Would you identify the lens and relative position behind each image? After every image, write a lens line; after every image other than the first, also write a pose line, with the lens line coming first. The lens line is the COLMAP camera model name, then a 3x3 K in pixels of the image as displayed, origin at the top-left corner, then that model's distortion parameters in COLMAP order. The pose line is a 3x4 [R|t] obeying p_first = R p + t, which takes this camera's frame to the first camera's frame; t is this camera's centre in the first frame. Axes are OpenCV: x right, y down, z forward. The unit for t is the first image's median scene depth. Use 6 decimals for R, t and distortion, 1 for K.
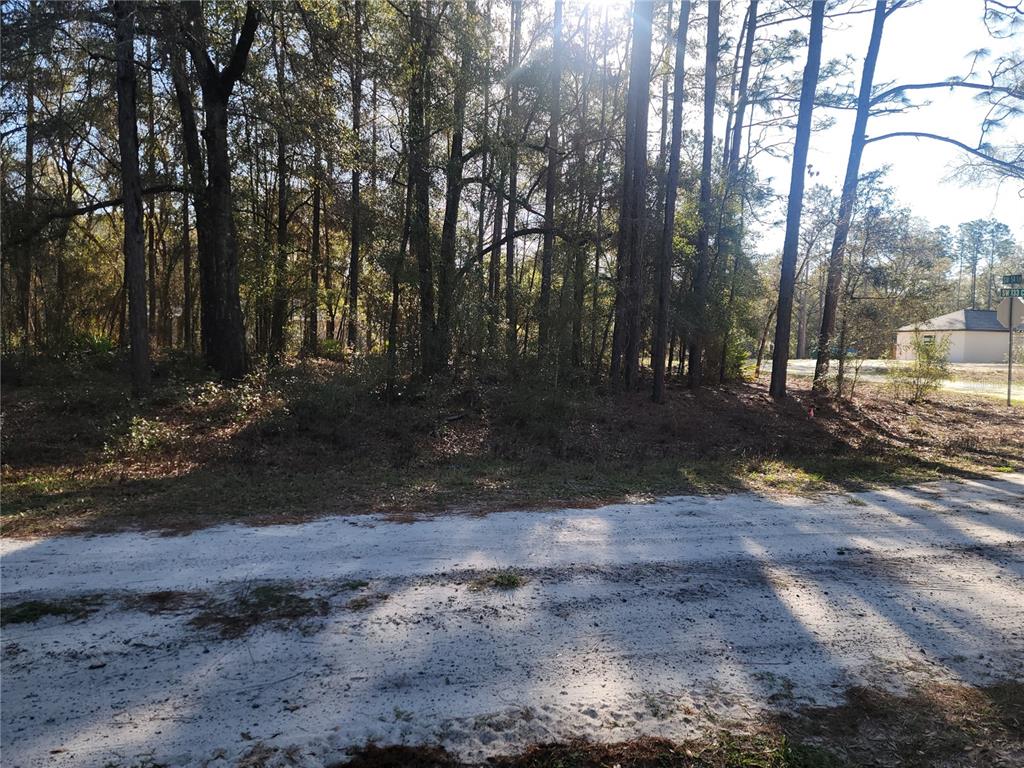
lens RADIAL K [[702.2, 0, 508.3], [0, 702.2, 384.4], [0, 0, 1]] dist [0.093587, -0.074291]
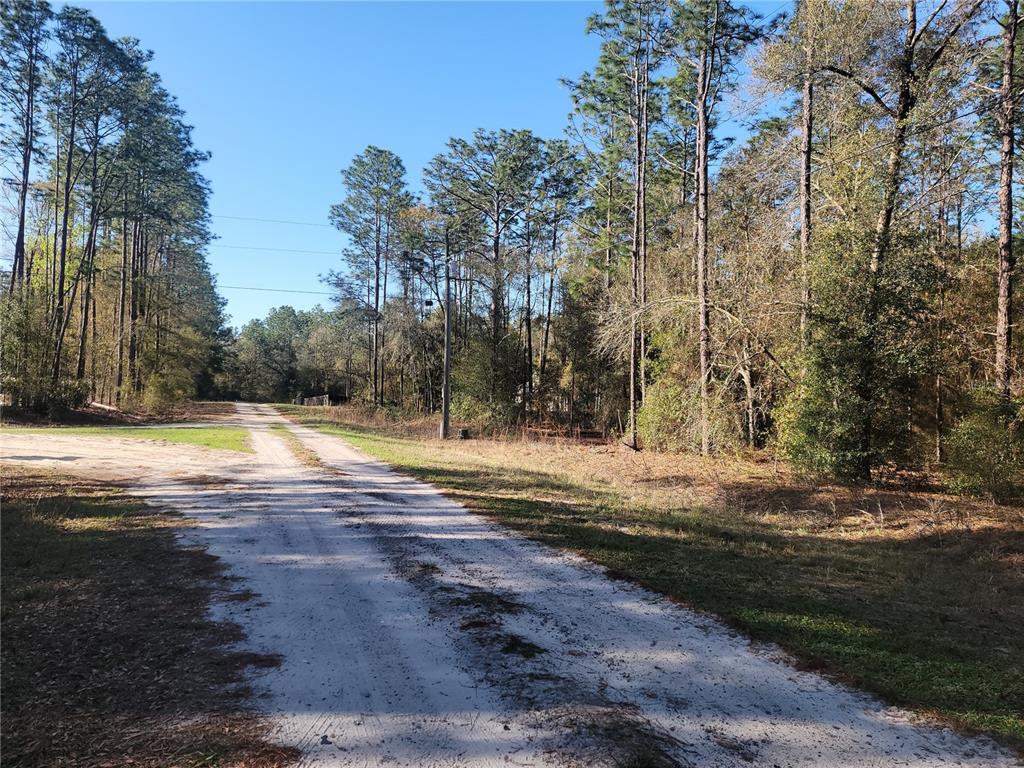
lens RADIAL K [[702.2, 0, 508.3], [0, 702.2, 384.4], [0, 0, 1]] dist [0.093587, -0.074291]
pose [[-0.107995, -0.004572, 0.994141, -2.729123], [0.023228, 0.999705, 0.007121, -0.261156], [-0.993880, 0.023861, -0.107857, 1.584924]]
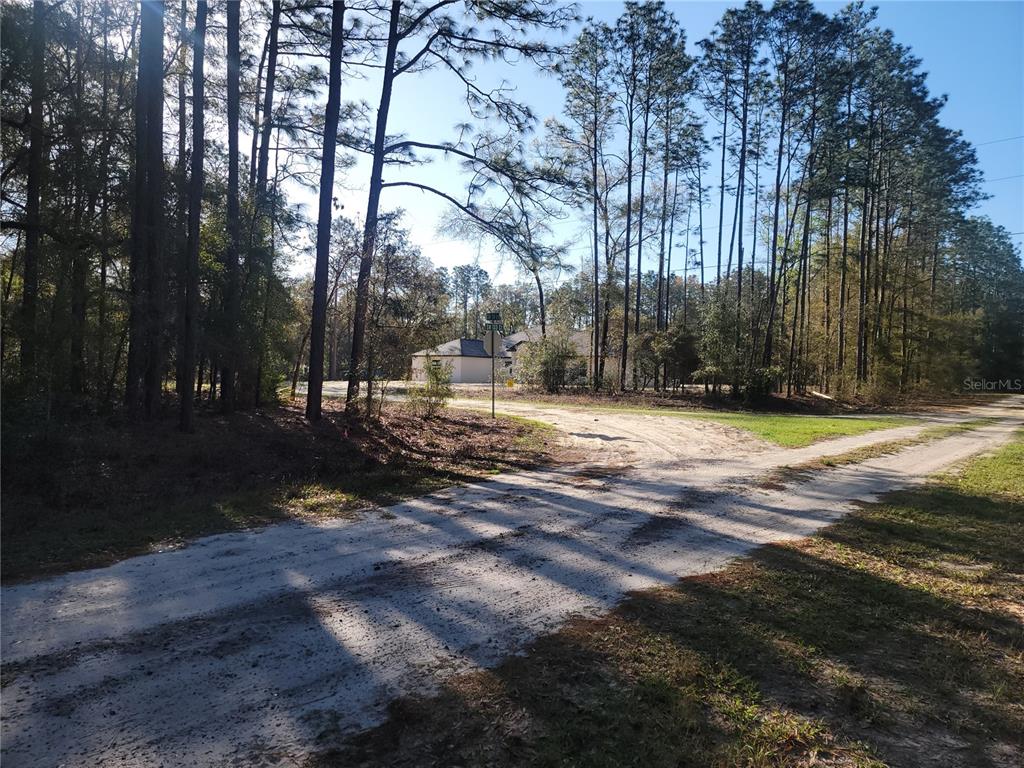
lens RADIAL K [[702.2, 0, 508.3], [0, 702.2, 384.4], [0, 0, 1]] dist [0.093587, -0.074291]
pose [[0.803112, -0.015405, 0.595629, -0.000651], [0.030776, 0.999404, -0.015648, -0.008710], [-0.595033, 0.030898, 0.803107, 0.019092]]
